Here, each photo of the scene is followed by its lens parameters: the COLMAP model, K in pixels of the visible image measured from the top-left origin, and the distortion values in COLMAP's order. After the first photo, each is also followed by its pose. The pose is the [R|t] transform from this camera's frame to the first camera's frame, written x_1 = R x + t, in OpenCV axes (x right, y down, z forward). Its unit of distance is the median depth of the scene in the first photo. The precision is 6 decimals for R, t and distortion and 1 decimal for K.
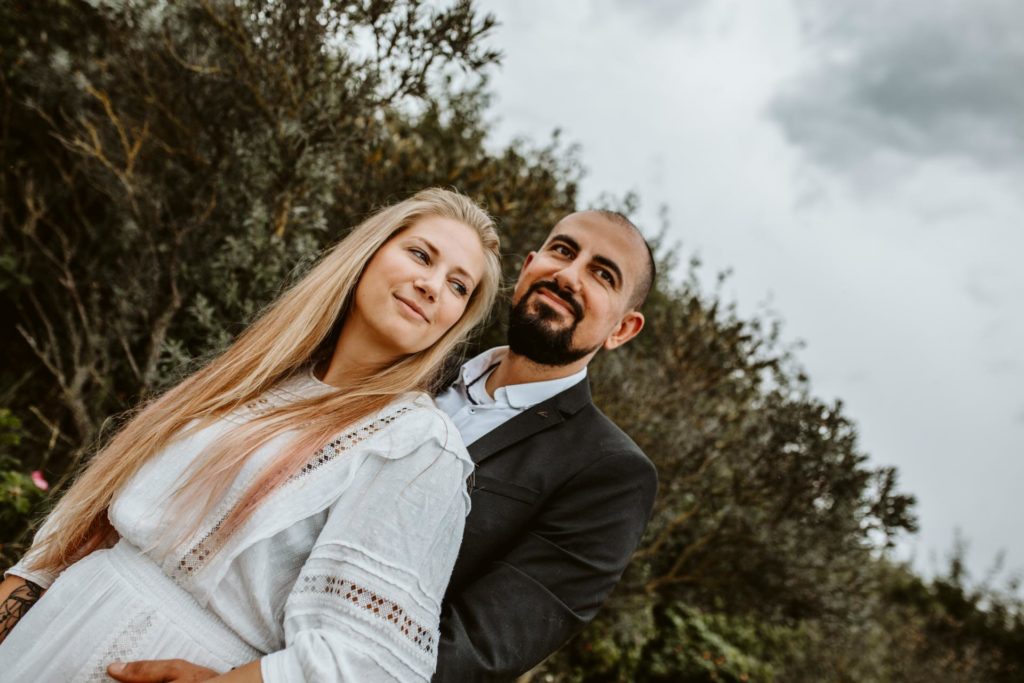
lens RADIAL K [[1041.1, 0, 512.5], [0, 1041.1, 340.9], [0, 0, 1]] dist [0.002337, 0.000000]
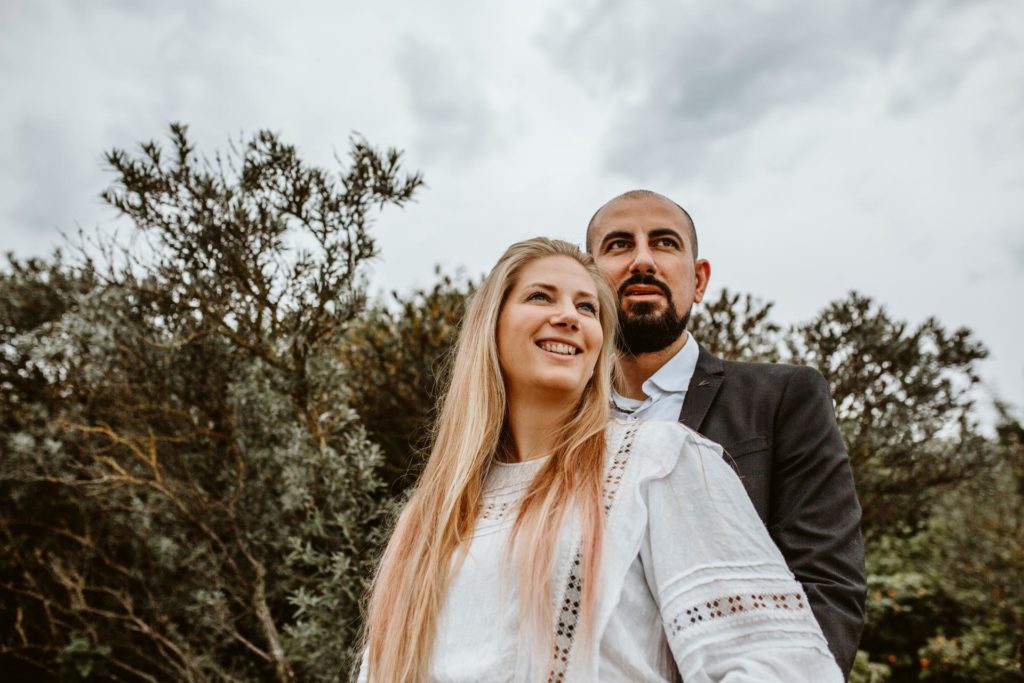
lens RADIAL K [[1041.1, 0, 511.4], [0, 1041.1, 338.0], [0, 0, 1]] dist [0.002337, 0.000000]
pose [[0.830303, -0.547125, 0.106075, -0.110658], [0.556667, 0.823339, -0.110613, 0.022466], [-0.026817, 0.150891, 0.988187, -0.011590]]
